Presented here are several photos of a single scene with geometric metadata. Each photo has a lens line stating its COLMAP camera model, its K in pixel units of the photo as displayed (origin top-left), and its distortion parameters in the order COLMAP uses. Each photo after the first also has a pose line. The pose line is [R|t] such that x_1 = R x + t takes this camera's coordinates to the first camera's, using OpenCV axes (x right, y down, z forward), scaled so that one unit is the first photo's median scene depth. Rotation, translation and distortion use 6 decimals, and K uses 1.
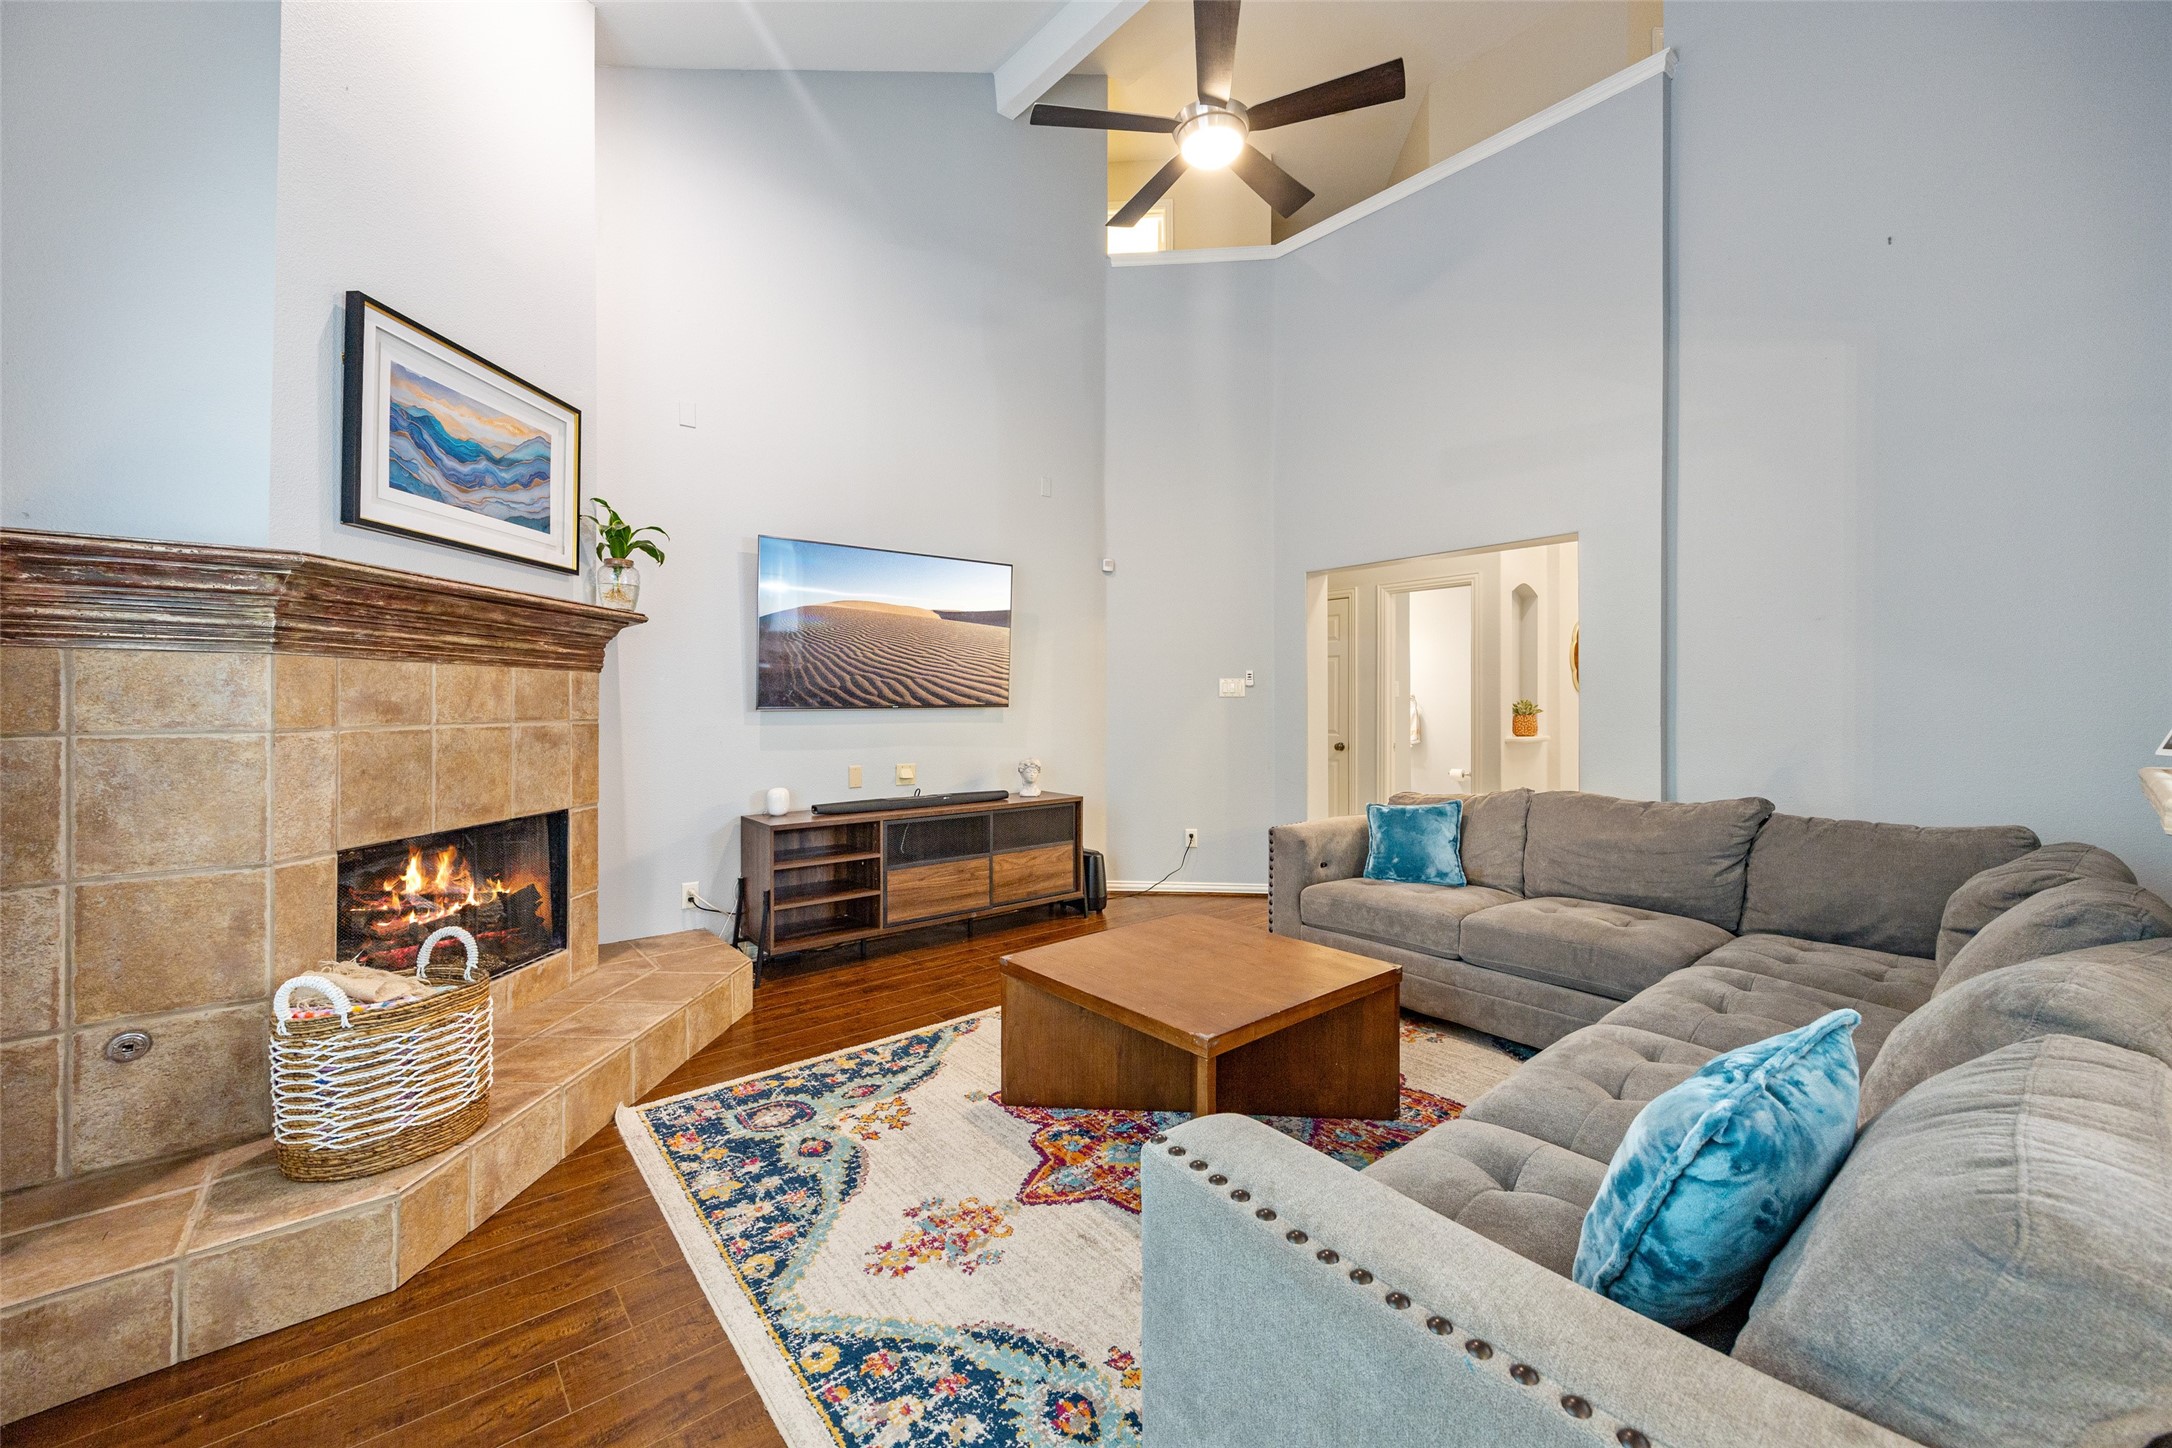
lens RADIAL K [[836.3, 0, 1093.6], [0, 836.3, 711.1], [0, 0, 1]] dist [0.001621, 0.000121]
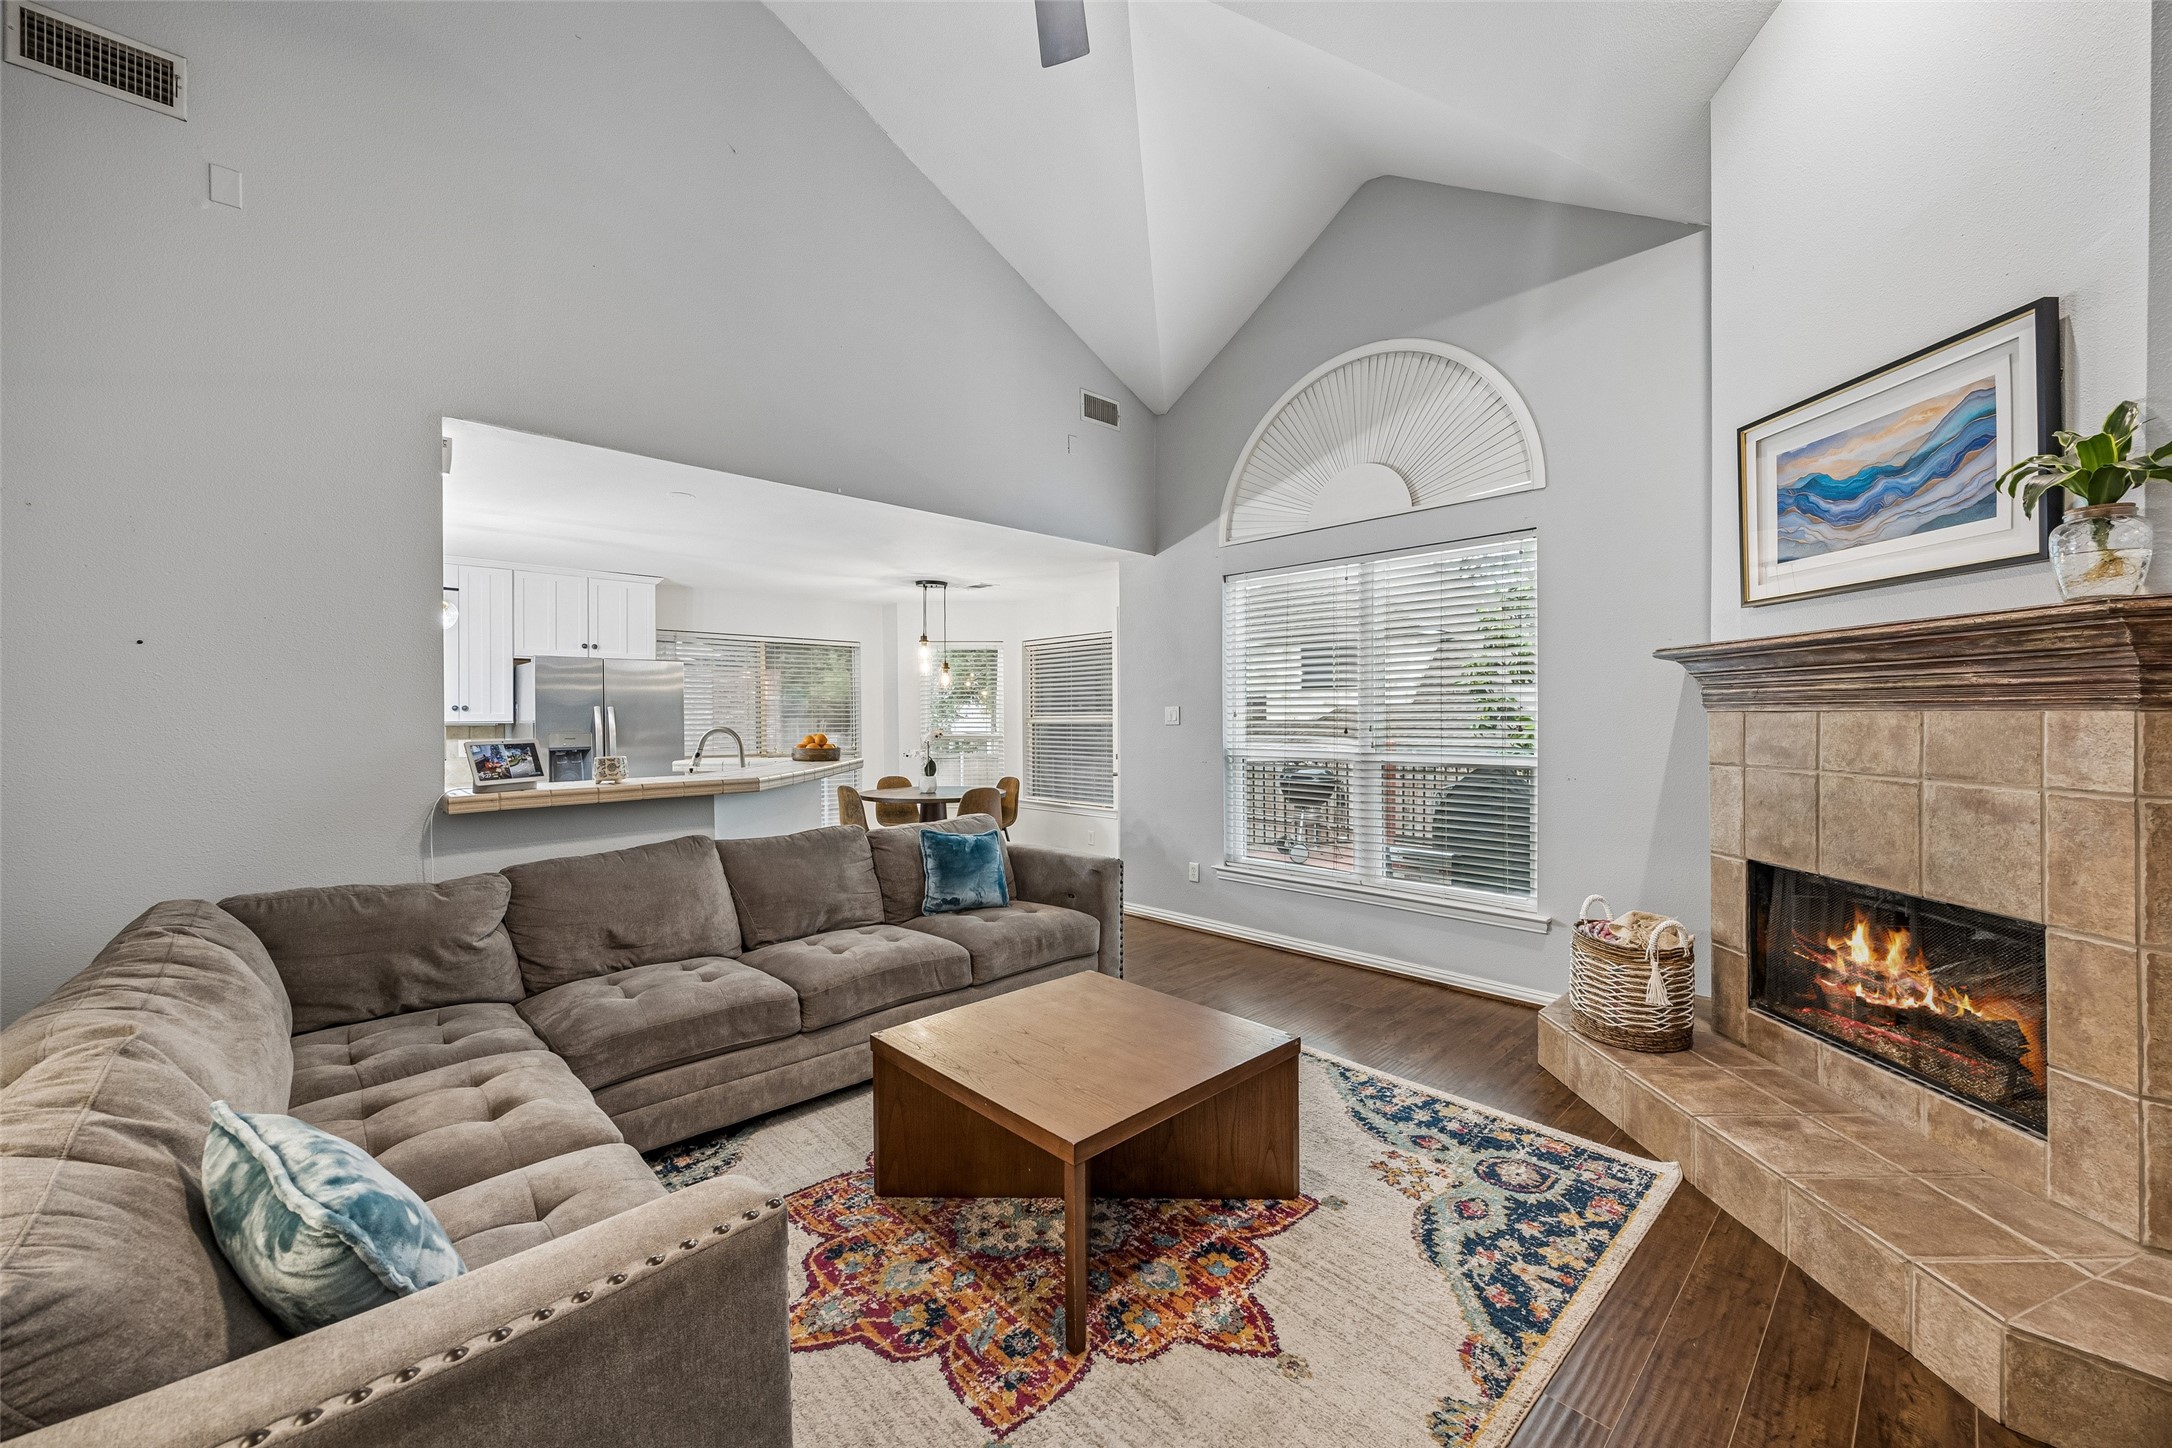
lens RADIAL K [[836.3, 0, 1104.3], [0, 836.3, 725.3], [0, 0, 1]] dist [0.001621, 0.000121]
pose [[-0.997394, 0.003420, -0.072066, 0.163100], [0.001722, 0.999720, 0.023602, -0.062381], [0.072126, 0.023416, -0.997121, 1.864366]]
